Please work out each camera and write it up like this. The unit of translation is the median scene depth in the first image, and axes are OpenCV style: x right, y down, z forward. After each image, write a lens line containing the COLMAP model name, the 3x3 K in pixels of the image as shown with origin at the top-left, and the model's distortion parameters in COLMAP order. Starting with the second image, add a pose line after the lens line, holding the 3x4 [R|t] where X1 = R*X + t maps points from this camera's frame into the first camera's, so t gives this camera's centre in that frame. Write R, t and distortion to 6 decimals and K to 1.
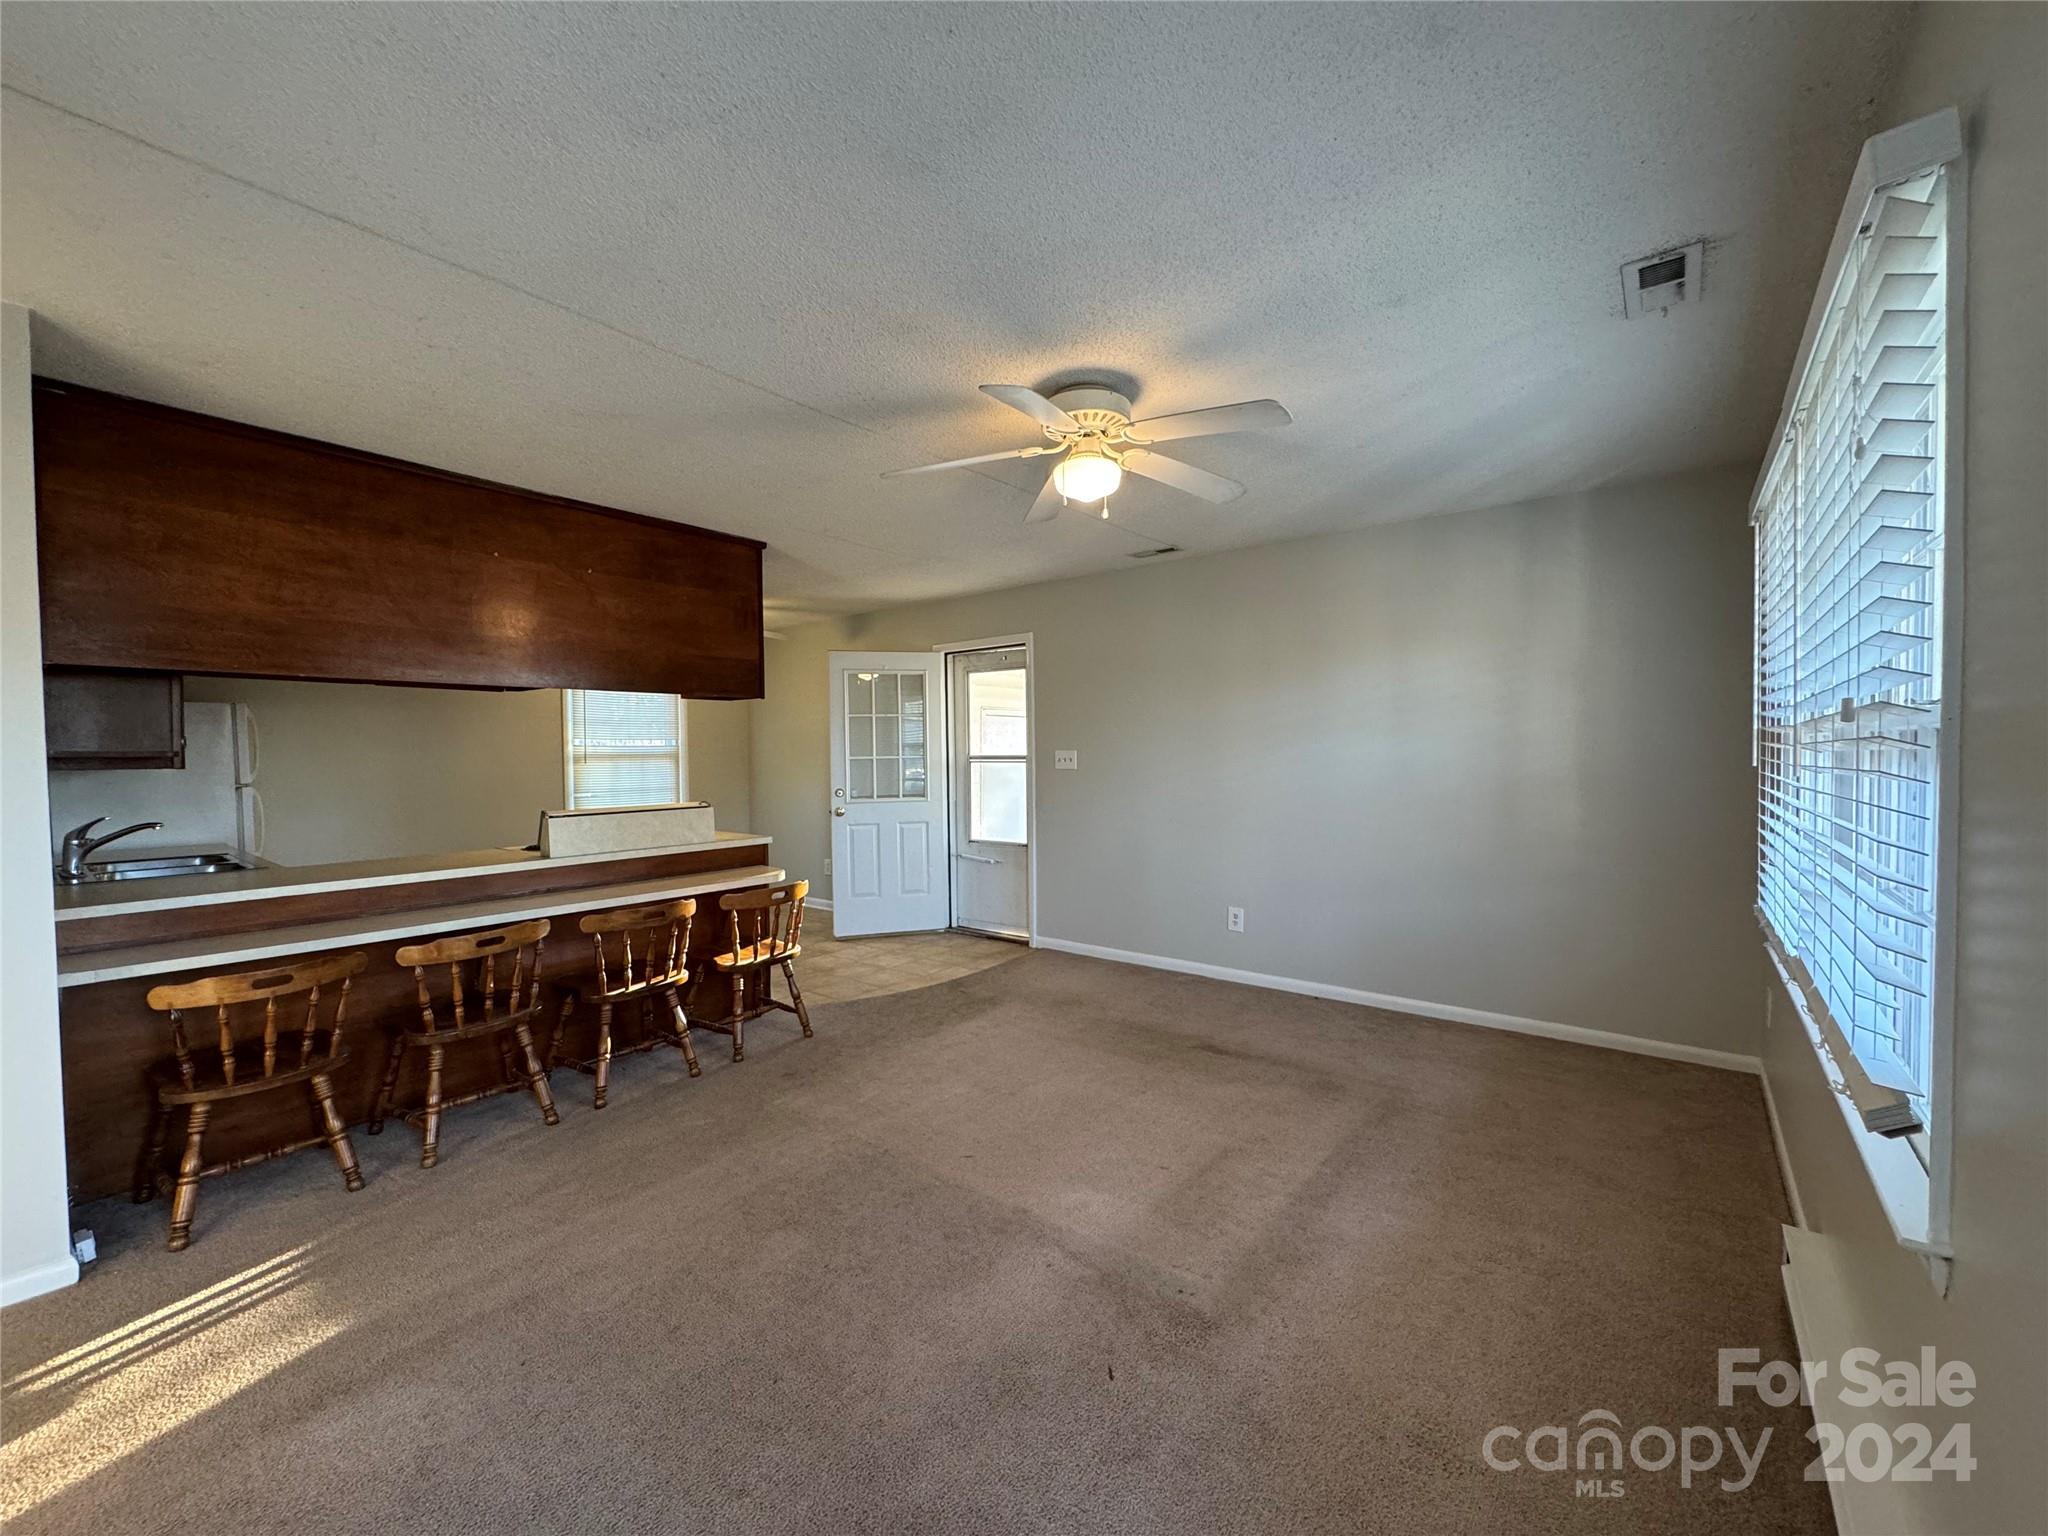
lens RADIAL K [[823.2, 0, 1028.8], [0, 823.2, 766.1], [0, 0, 1]] dist [-0.005486, -0.000281]
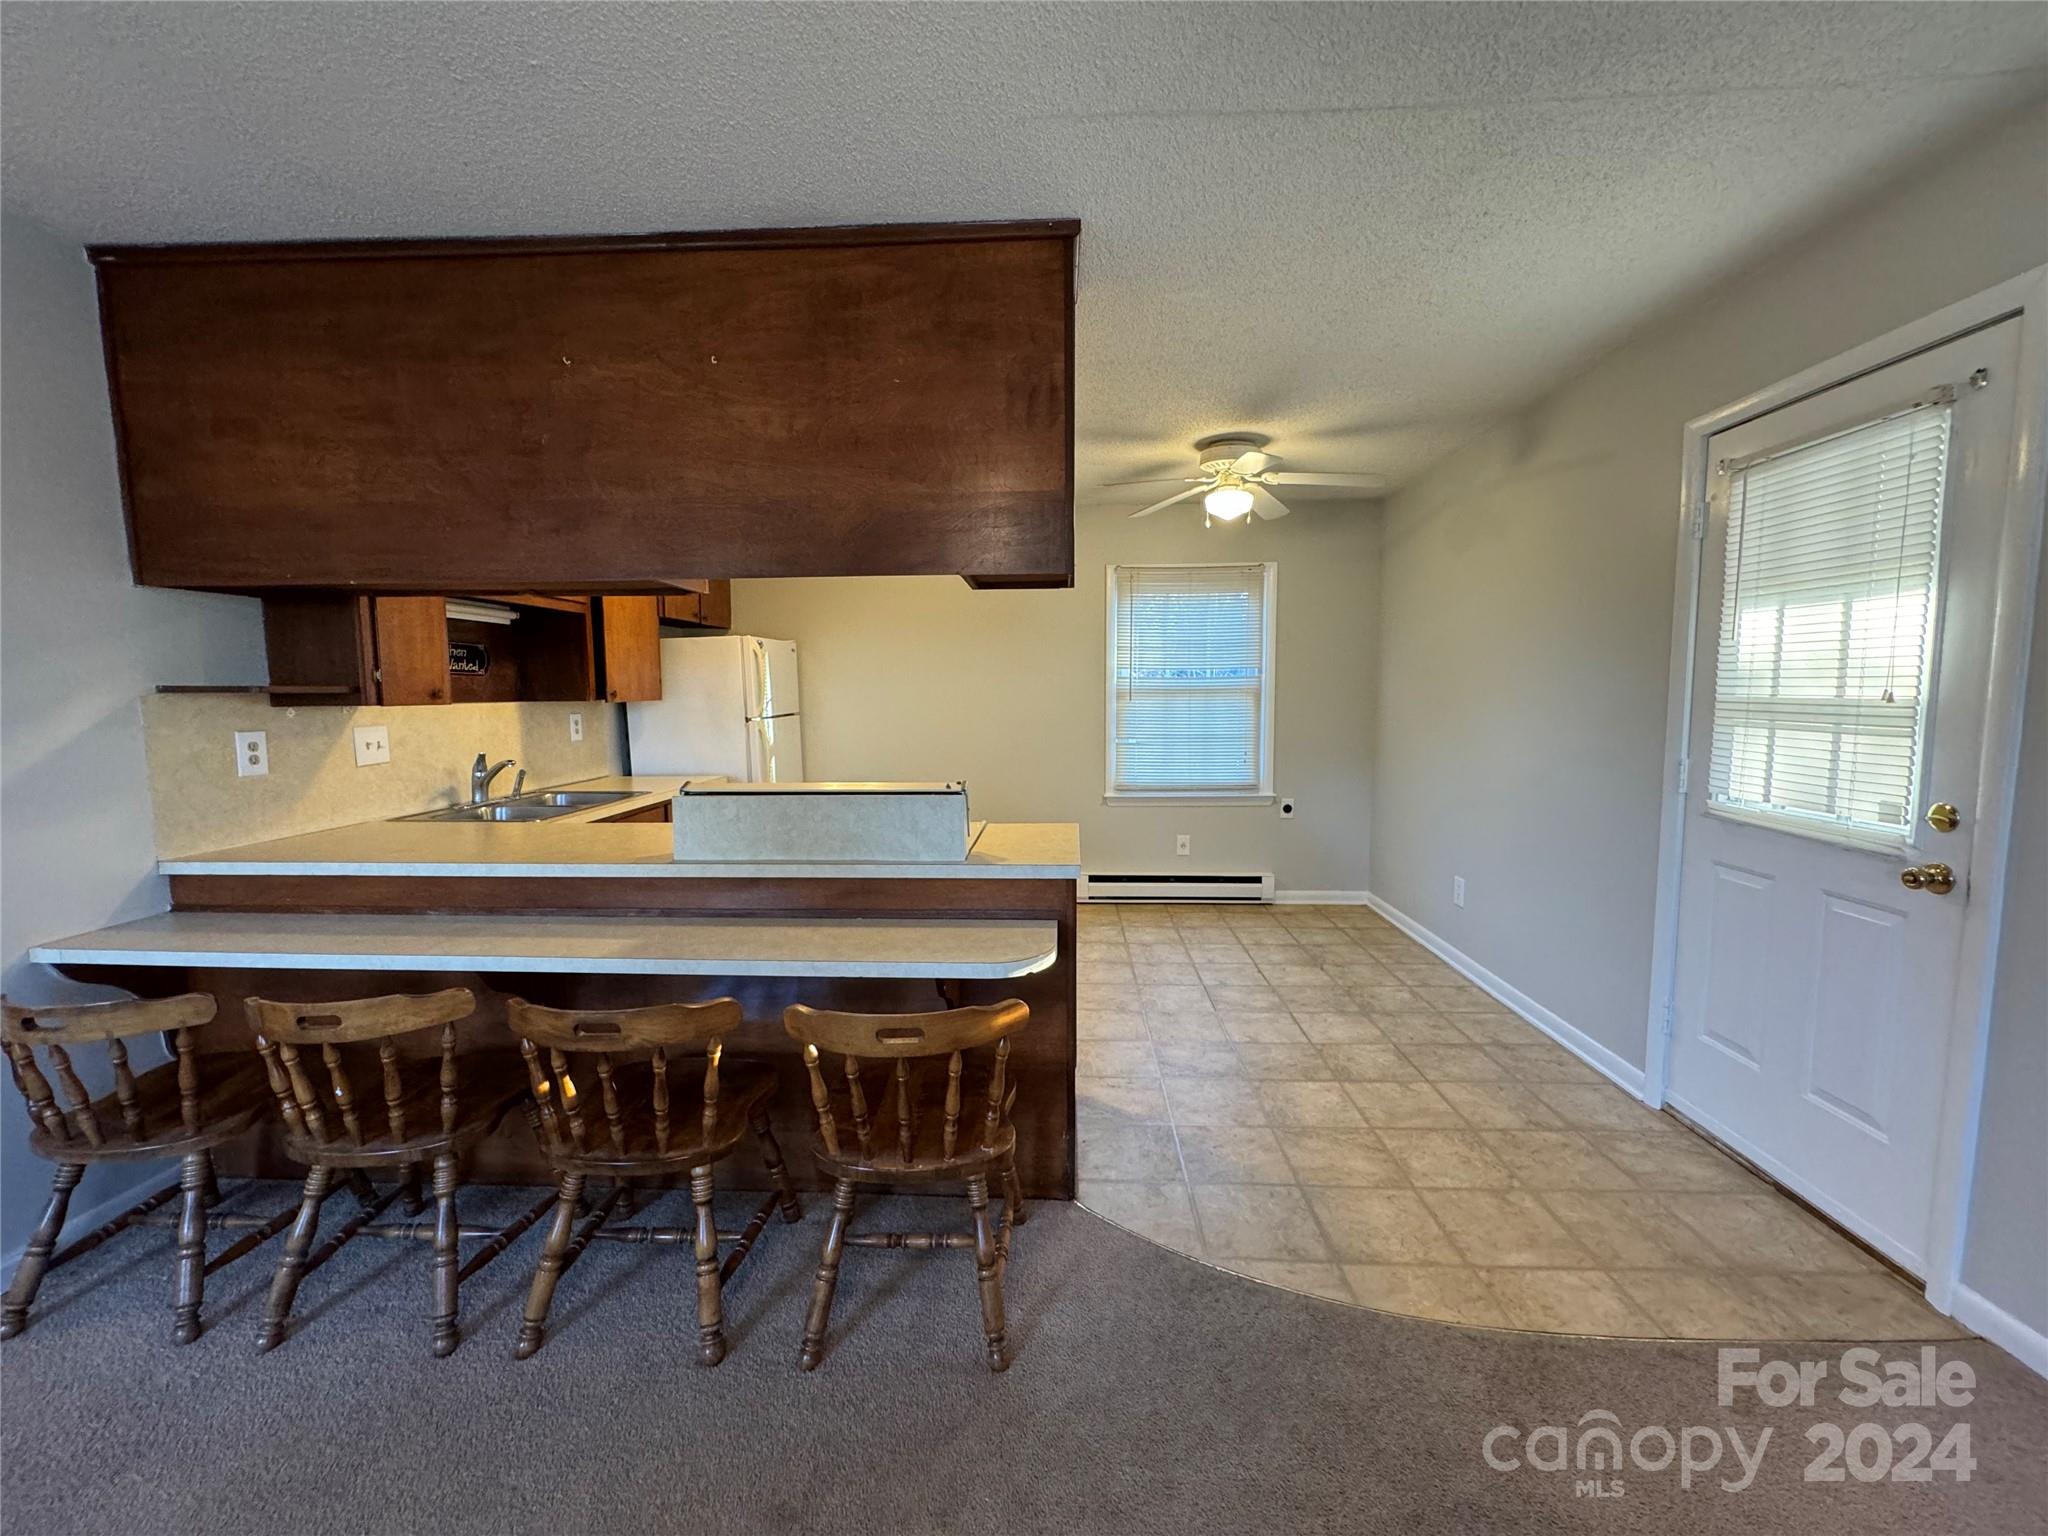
lens RADIAL K [[823.2, 0, 1028.8], [0, 823.2, 766.1], [0, 0, 1]] dist [-0.005486, -0.000281]
pose [[0.579231, 0.082055, -0.811023, 0.058615], [-0.015601, 0.995854, 0.089613, -0.016153], [0.815014, -0.039254, 0.578110, 0.787714]]
